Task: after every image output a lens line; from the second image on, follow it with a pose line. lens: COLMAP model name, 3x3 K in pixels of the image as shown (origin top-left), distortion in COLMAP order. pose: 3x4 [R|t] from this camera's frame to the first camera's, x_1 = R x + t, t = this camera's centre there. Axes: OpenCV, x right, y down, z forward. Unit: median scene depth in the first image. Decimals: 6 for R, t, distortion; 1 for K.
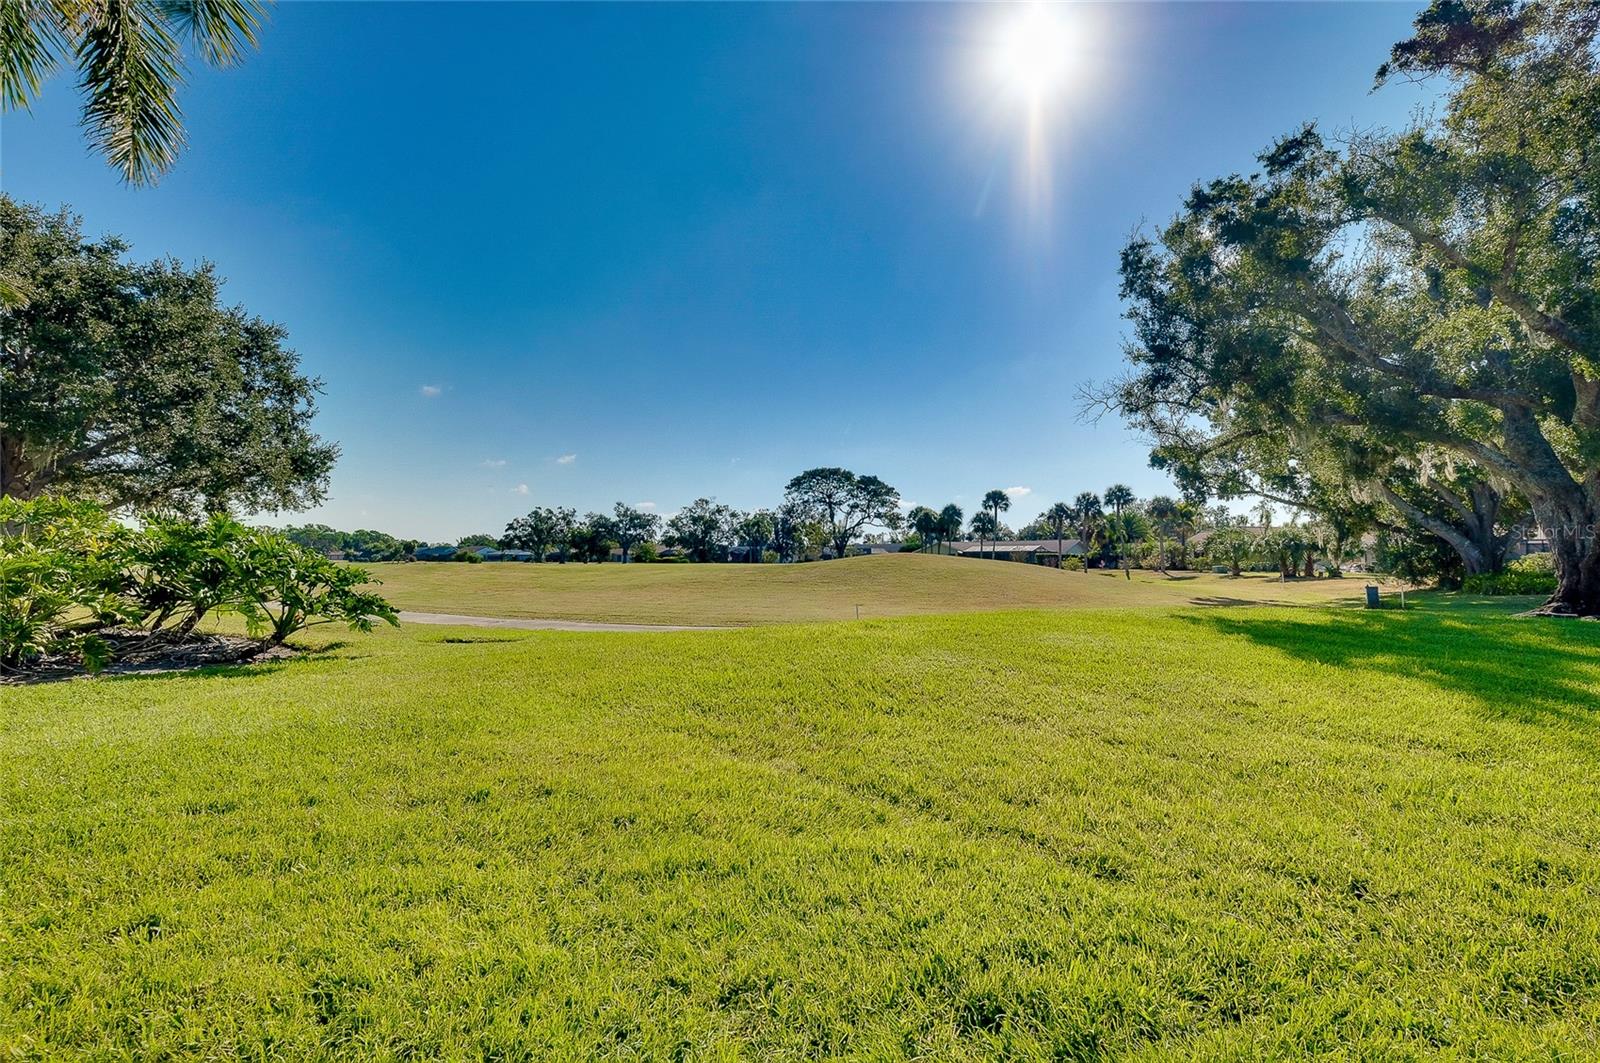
lens RADIAL K [[692.8, 0, 800.0], [0, 692.8, 531.5], [0, 0, 1]] dist [0.000132, -0.000057]
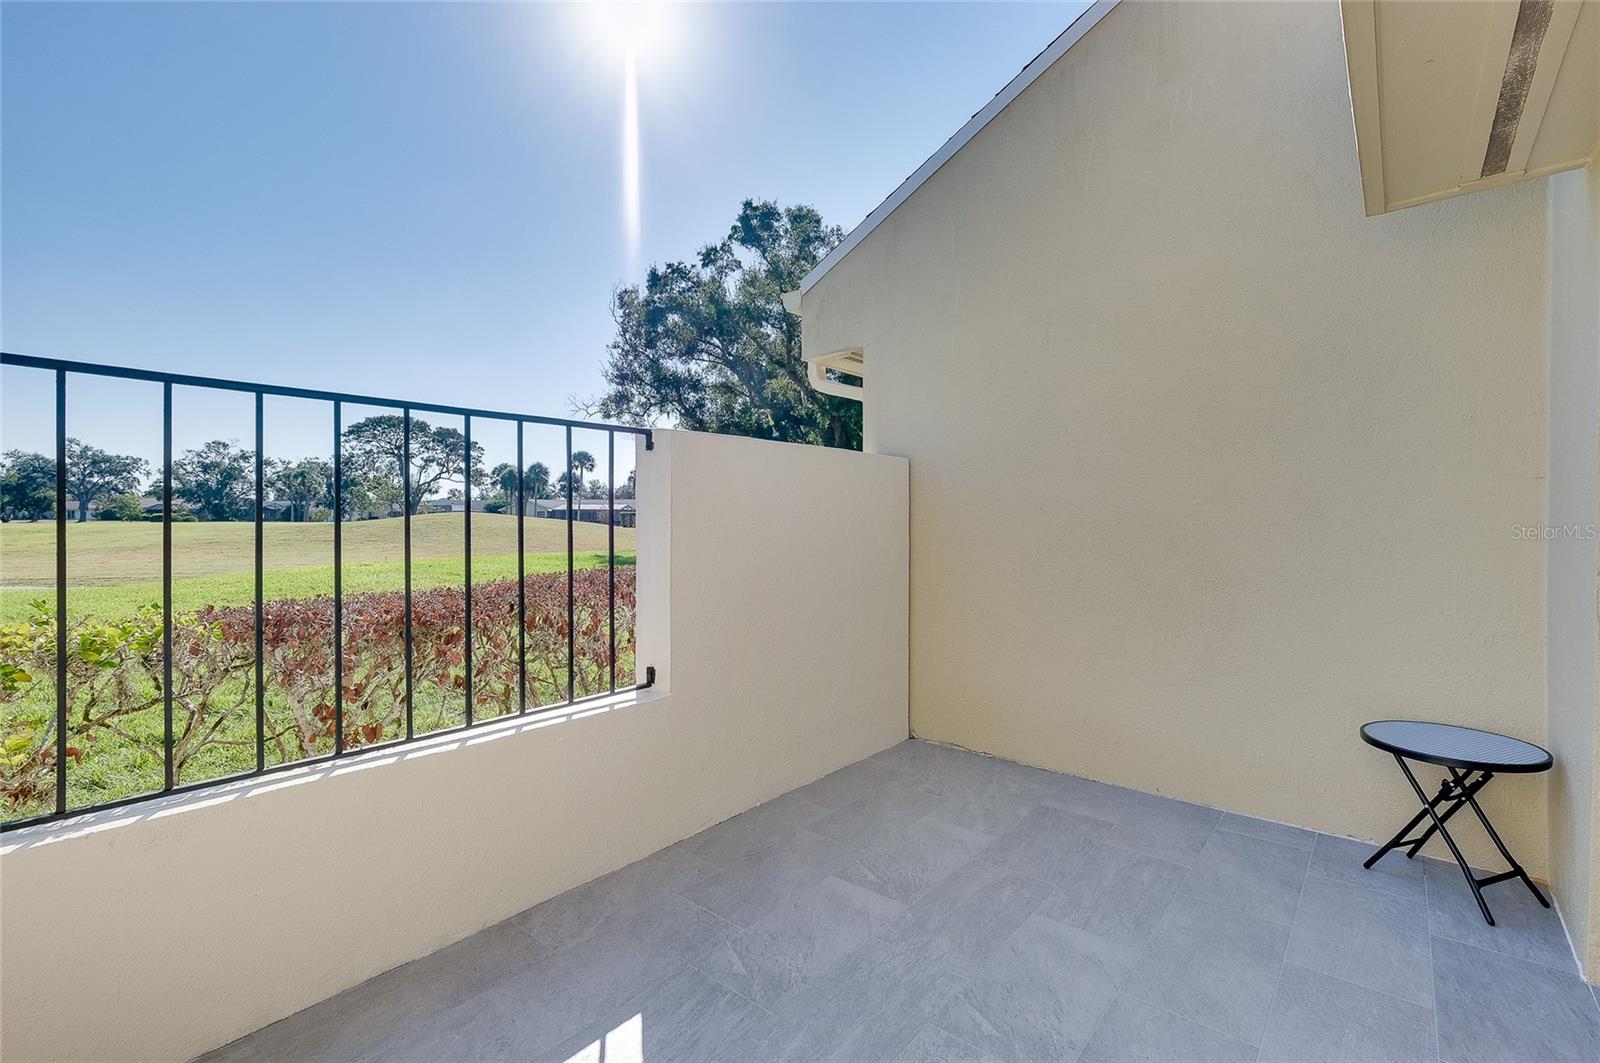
lens RADIAL K [[698.6, 0, 807.8], [0, 698.6, 518.4], [0, 0, 1]] dist [-0.002776, -0.000713]
pose [[0.845791, 0.000278, 0.533515, 0.009219], [-0.023037, 0.999086, 0.036001, -0.003865], [-0.533017, -0.042740, 0.845024, -0.073267]]
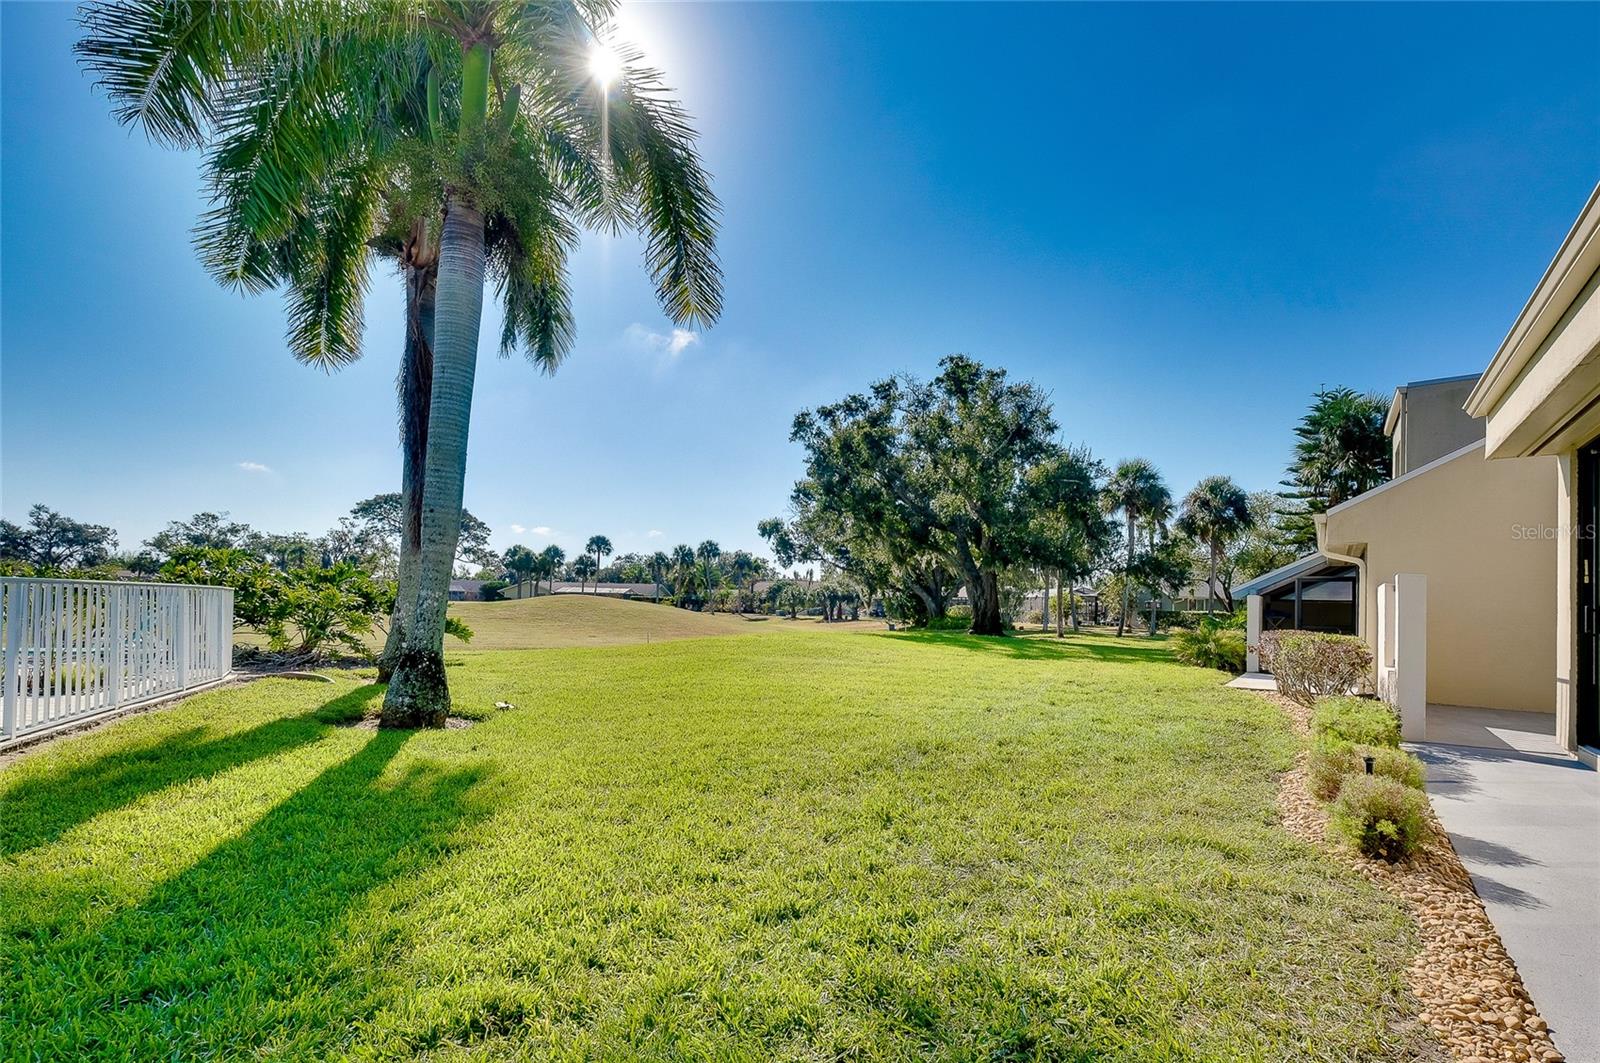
lens RADIAL K [[721.7, 0, 802.6], [0, 721.7, 596.2], [0, 0, 1]] dist [-0.000685, -0.000255]
pose [[0.816089, 0.027579, 0.577268, -0.094640], [-0.047713, 0.998666, 0.019741, -0.003300], [-0.575954, -0.043654, 0.816316, -0.078641]]
